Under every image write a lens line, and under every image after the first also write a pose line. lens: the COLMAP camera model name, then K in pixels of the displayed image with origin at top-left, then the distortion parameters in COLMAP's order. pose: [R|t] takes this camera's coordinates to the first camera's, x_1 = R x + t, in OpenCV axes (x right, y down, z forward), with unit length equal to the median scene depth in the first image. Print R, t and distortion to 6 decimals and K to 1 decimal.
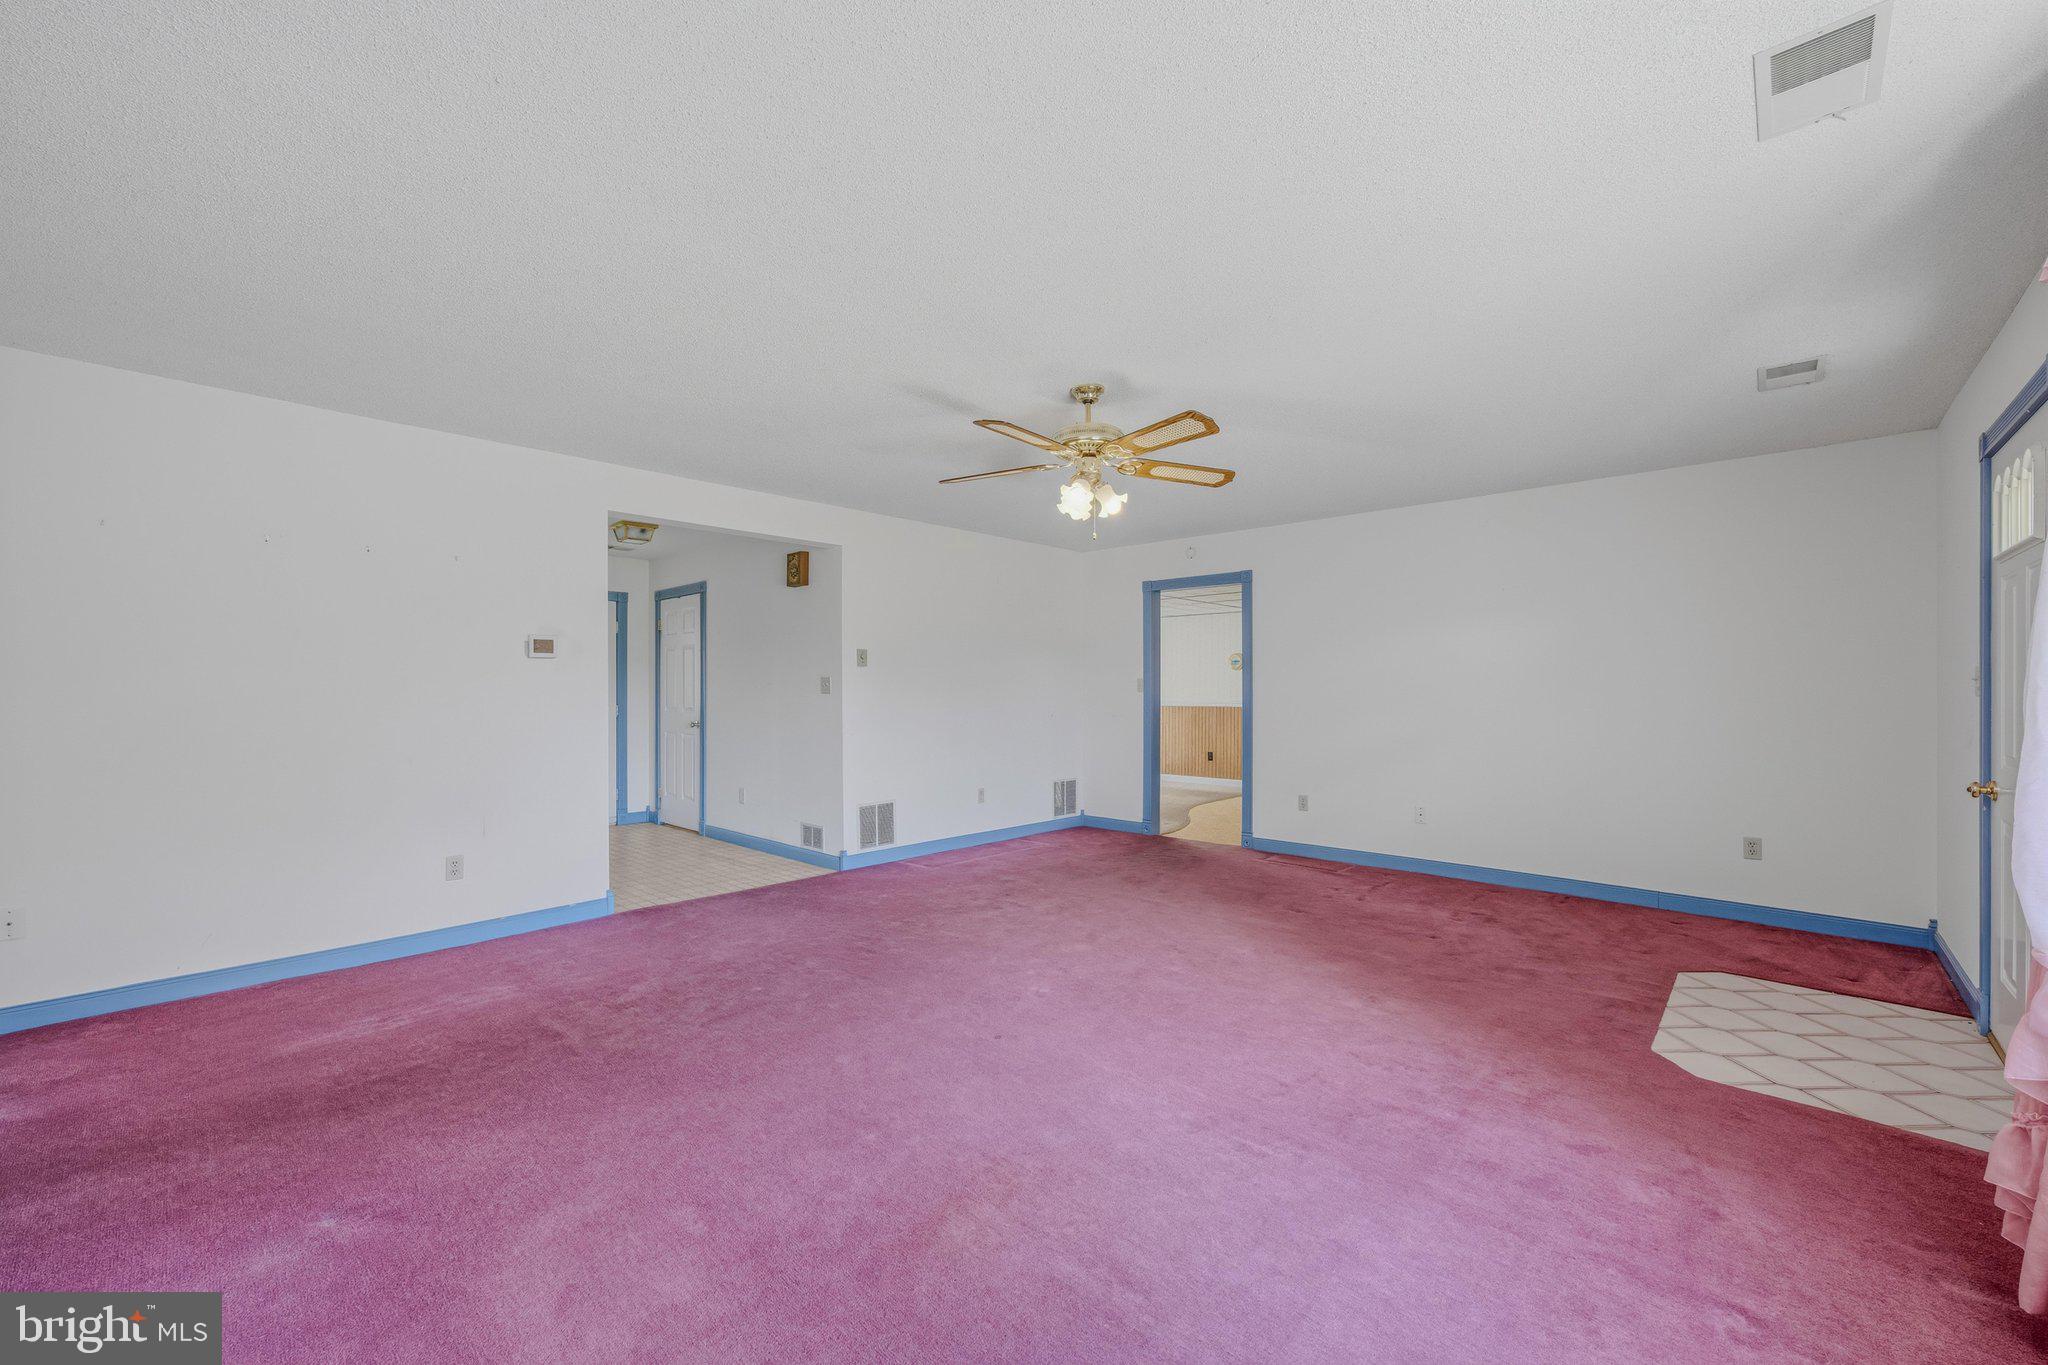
lens RADIAL K [[837.9, 0, 1030.3], [0, 837.9, 682.7], [0, 0, 1]] dist [-0.001946, 0.001899]
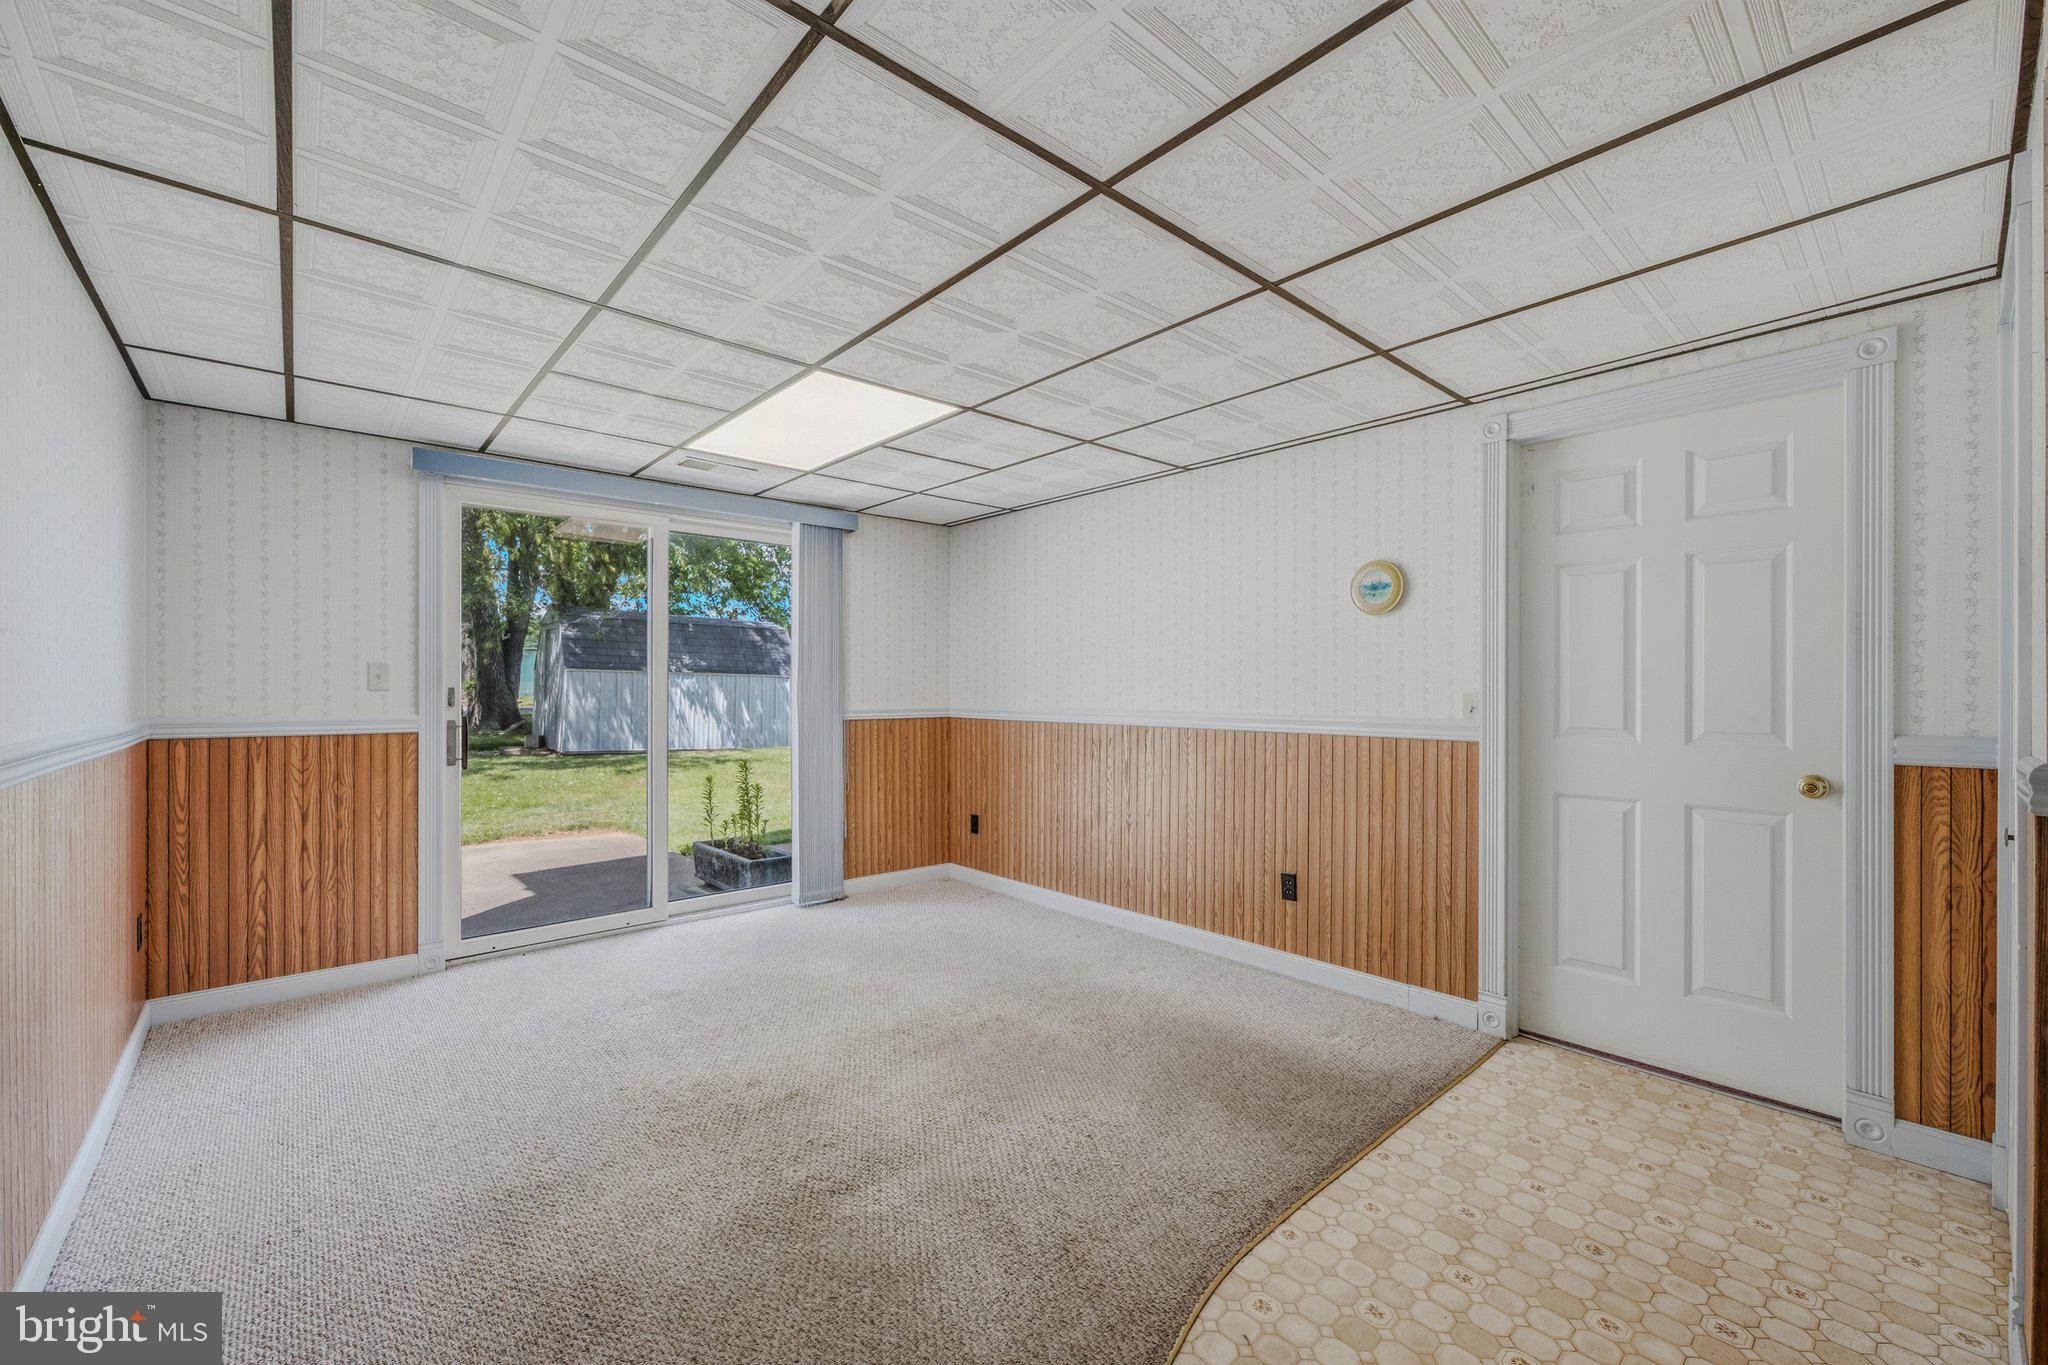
lens RADIAL K [[837.9, 0, 1020.2], [0, 837.9, 689.6], [0, 0, 1]] dist [-0.001946, 0.001899]
pose [[0.996514, 0.016211, -0.081832, 0.136039], [-0.015370, 0.999822, 0.010905, 0.009427], [0.081994, -0.009610, 0.996586, 0.666841]]
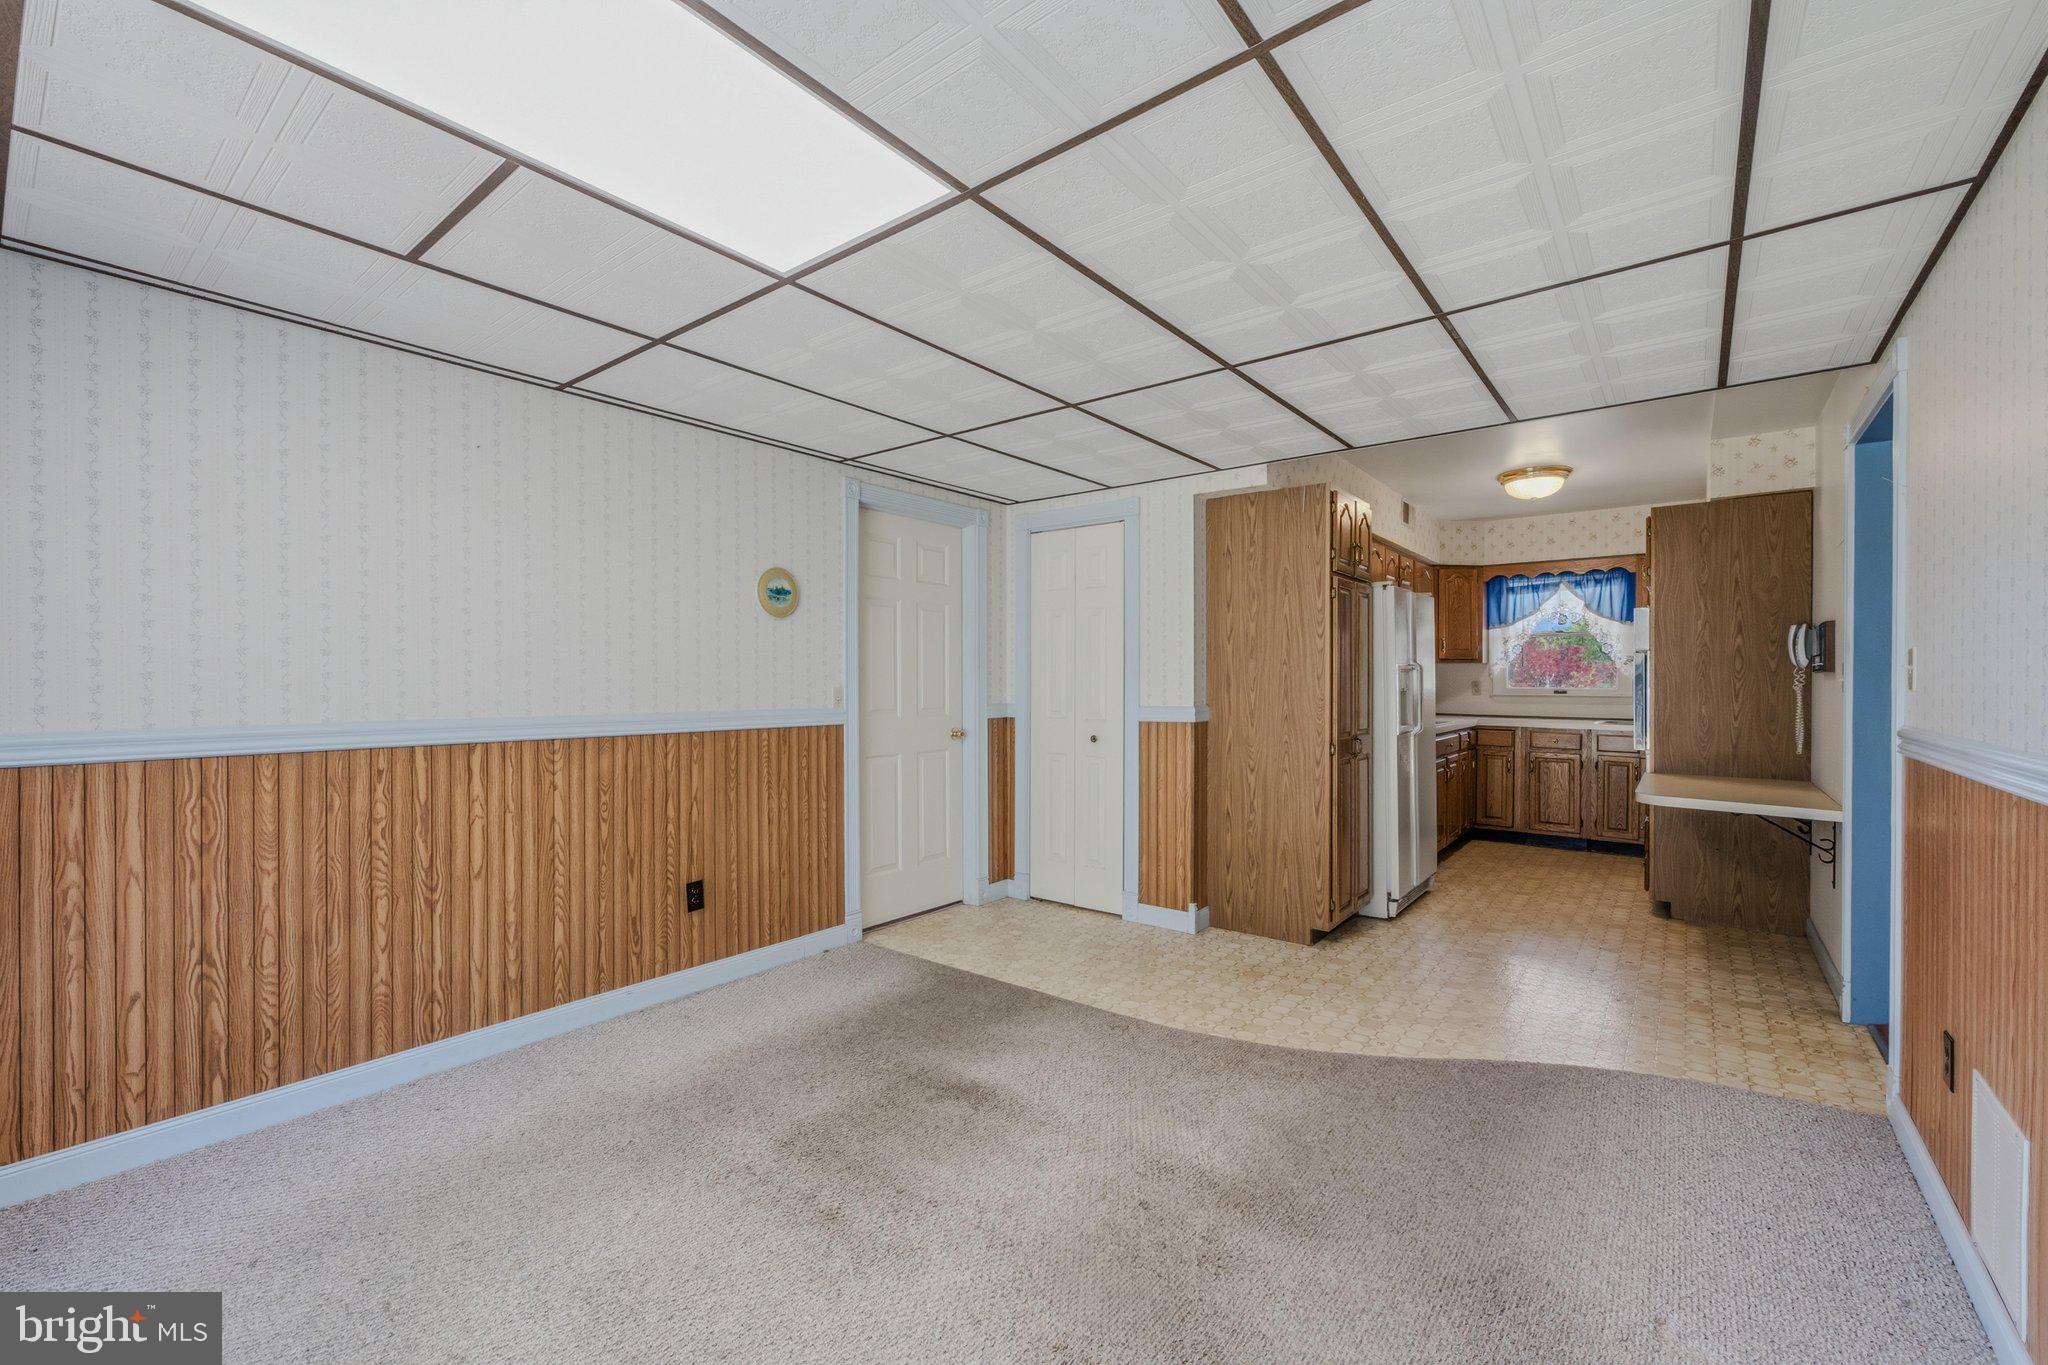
lens RADIAL K [[837.9, 0, 1036.9], [0, 837.9, 685.3], [0, 0, 1]] dist [-0.001946, 0.001899]
pose [[-0.108209, 0.010871, 0.994069, -0.102905], [-0.004993, 0.999922, -0.011479, 0.014248], [-0.994116, -0.006206, -0.108147, 0.909761]]
